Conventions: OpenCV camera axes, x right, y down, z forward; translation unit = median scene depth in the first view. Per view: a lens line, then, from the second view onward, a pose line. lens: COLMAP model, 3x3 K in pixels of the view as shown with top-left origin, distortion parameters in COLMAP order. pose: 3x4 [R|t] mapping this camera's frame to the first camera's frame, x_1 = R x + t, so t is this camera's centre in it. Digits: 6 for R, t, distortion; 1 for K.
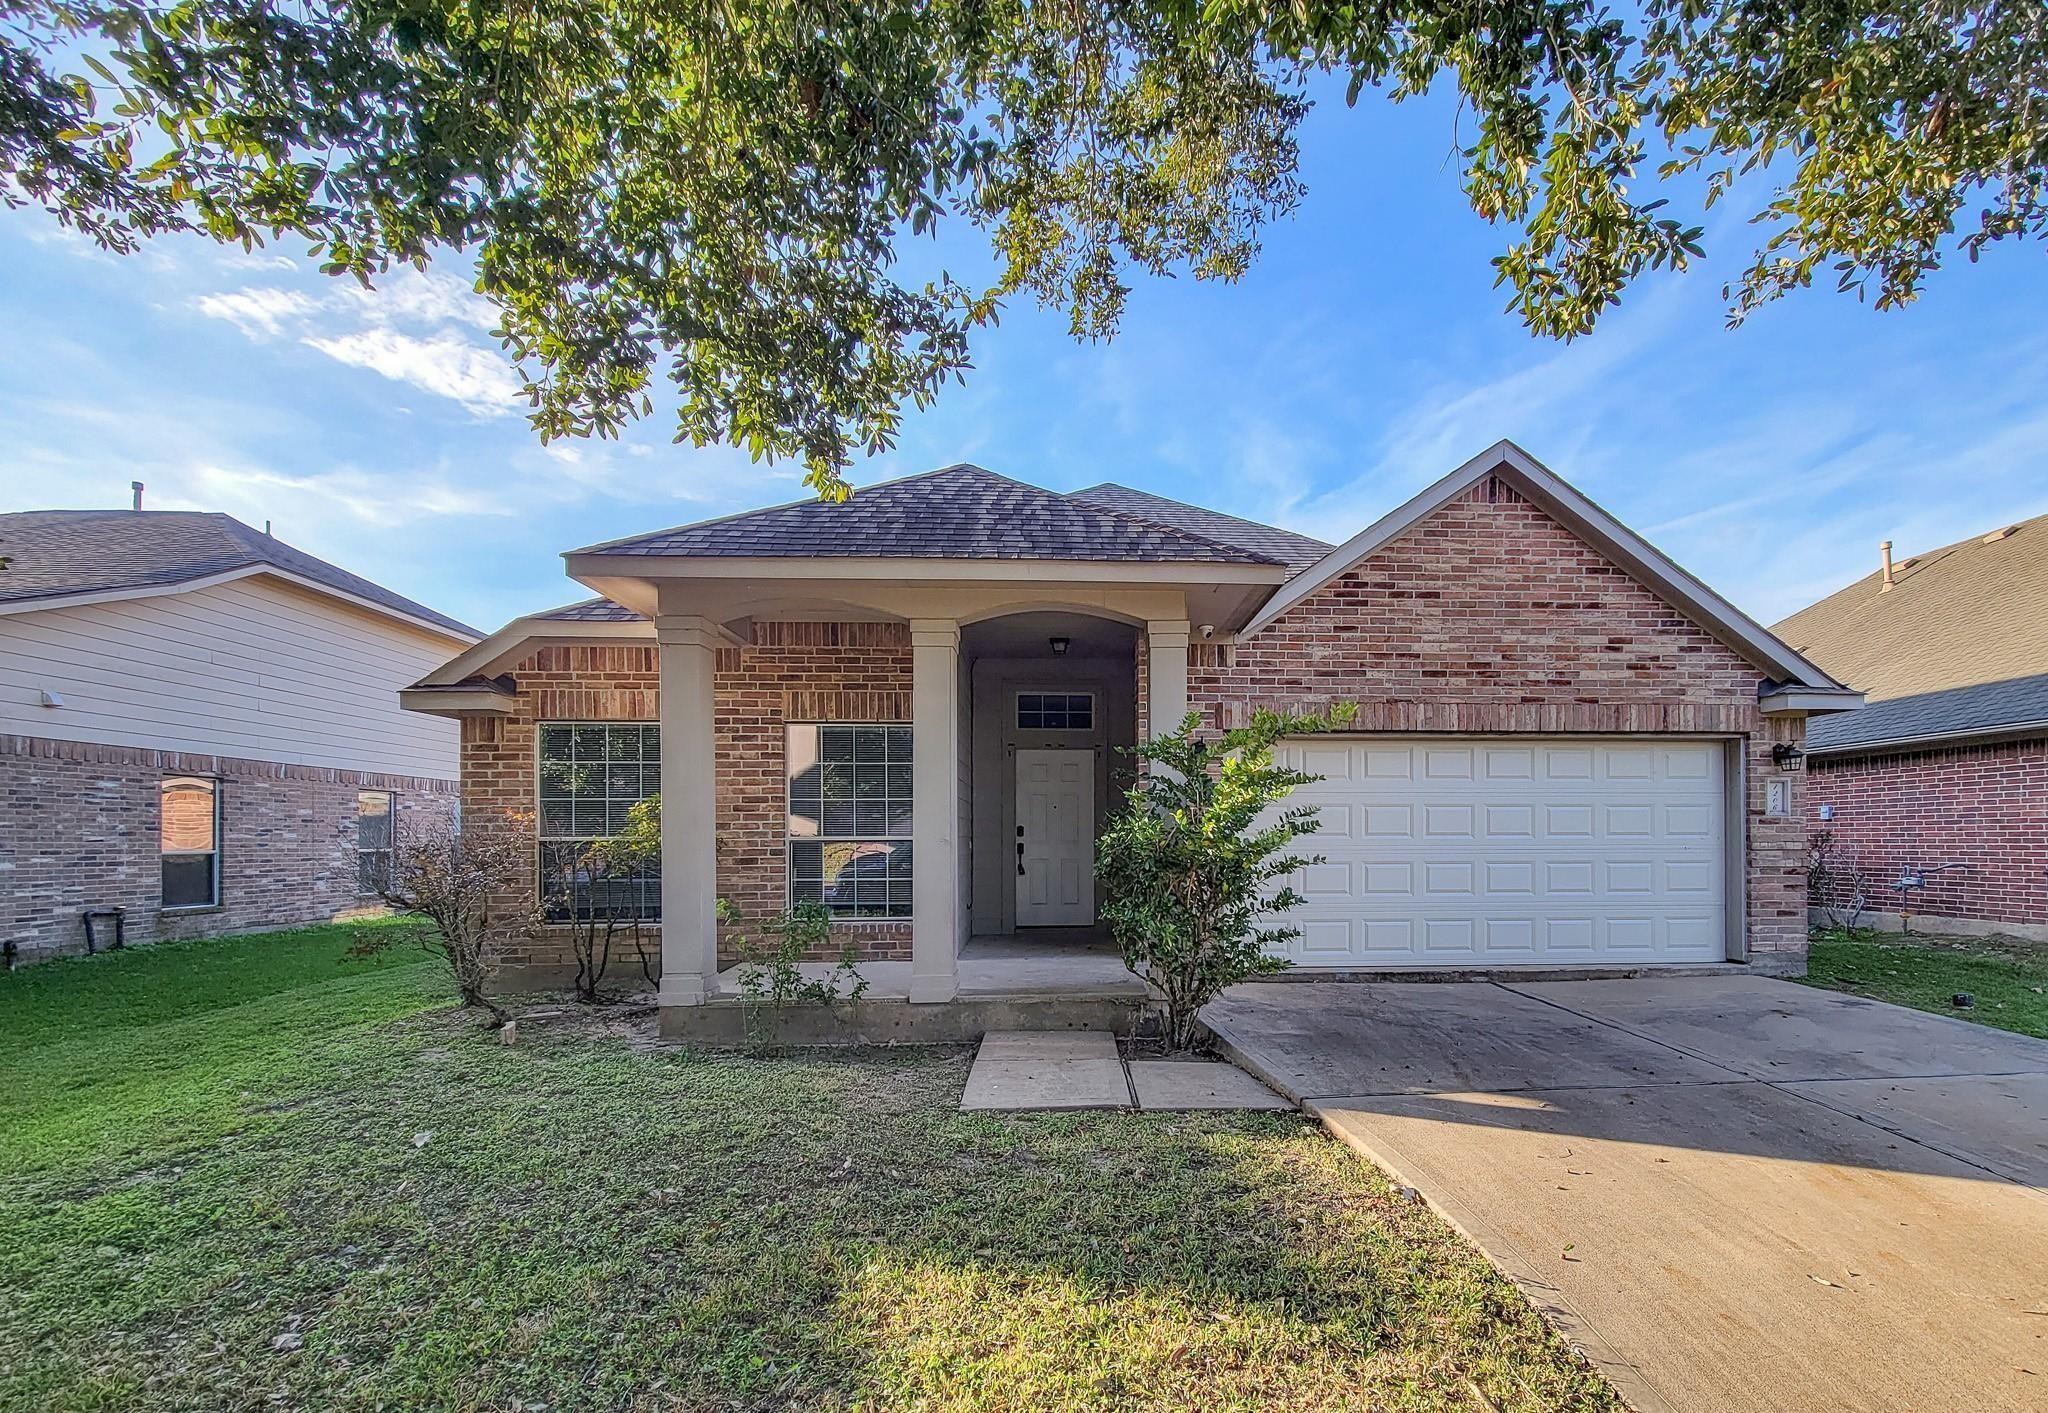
lens RADIAL K [[934.0, 0, 1014.5], [0, 934.0, 834.0], [0, 0, 1]] dist [0.001757, 0.000770]
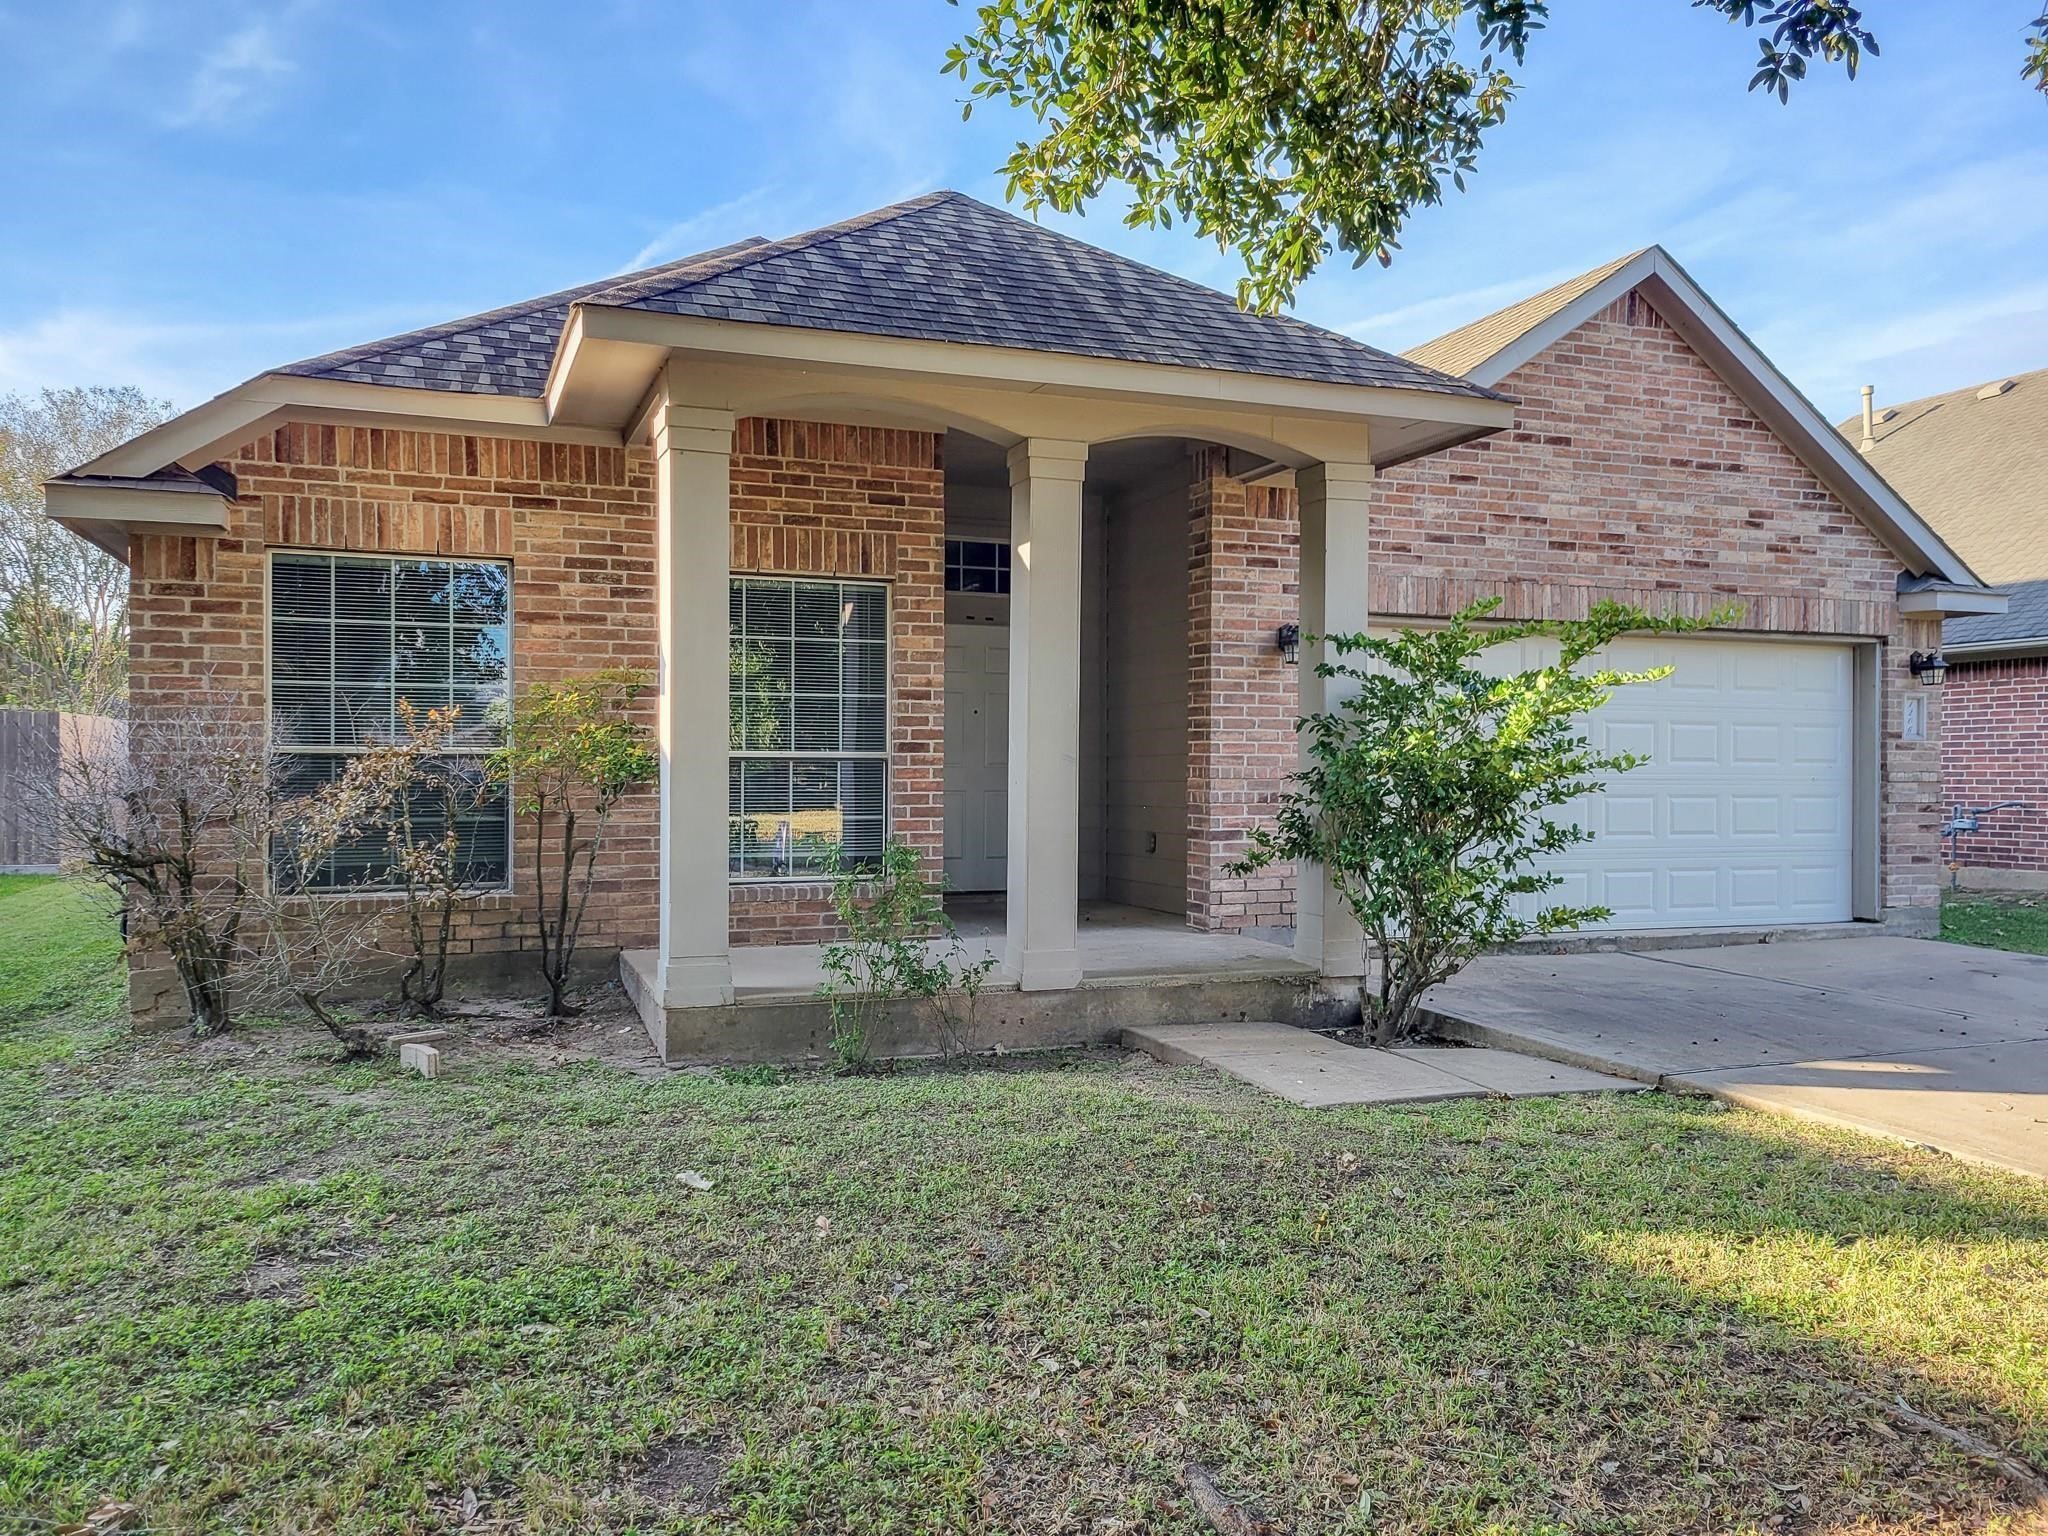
lens RADIAL K [[1549.6, 0, 1023.9], [0, 1549.6, 766.9], [0, 0, 1]] dist [0.039114, -0.002524]
pose [[0.954597, 0.009173, 0.297759, -0.338113], [-0.011058, 0.999928, 0.004646, 0.006263], [-0.297695, -0.007727, 0.954630, -0.074306]]
